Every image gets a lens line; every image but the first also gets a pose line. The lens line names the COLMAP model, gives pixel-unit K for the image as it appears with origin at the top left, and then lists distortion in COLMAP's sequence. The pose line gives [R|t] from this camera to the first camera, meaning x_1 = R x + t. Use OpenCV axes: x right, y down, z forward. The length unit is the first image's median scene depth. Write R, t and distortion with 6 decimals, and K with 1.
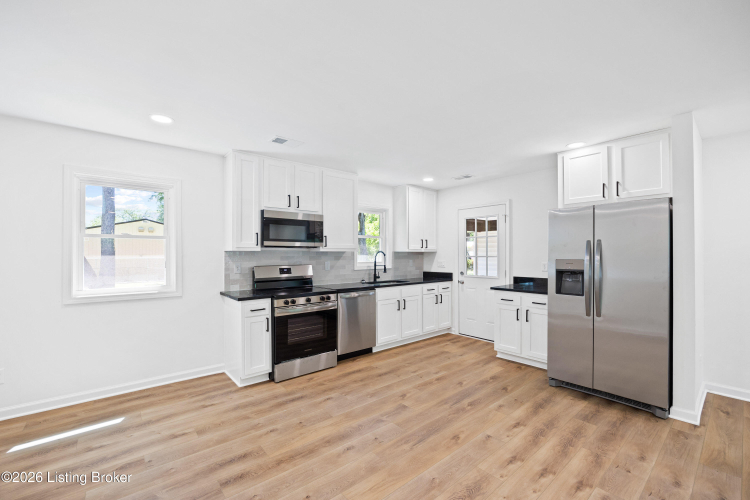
lens RADIAL K [[319.8, 0, 374.0], [0, 319.8, 250.4], [0, 0, 1]] dist [-0.013037, 0.000432]
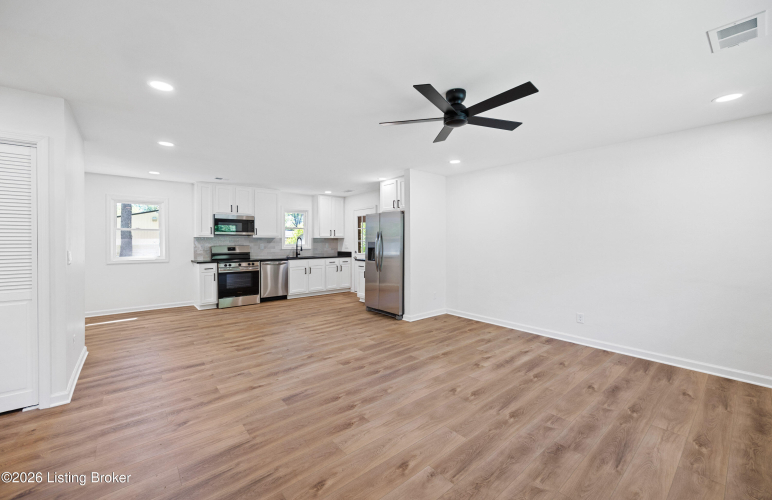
lens RADIAL K [[306.1, 0, 375.1], [0, 306.1, 242.4], [0, 0, 1]] dist [-0.006254, 0.000682]
pose [[0.999889, 0.001498, -0.014812, 0.623700], [-0.001279, 0.999890, 0.014773, 0.004785], [0.014832, -0.014752, 0.999781, -0.754410]]
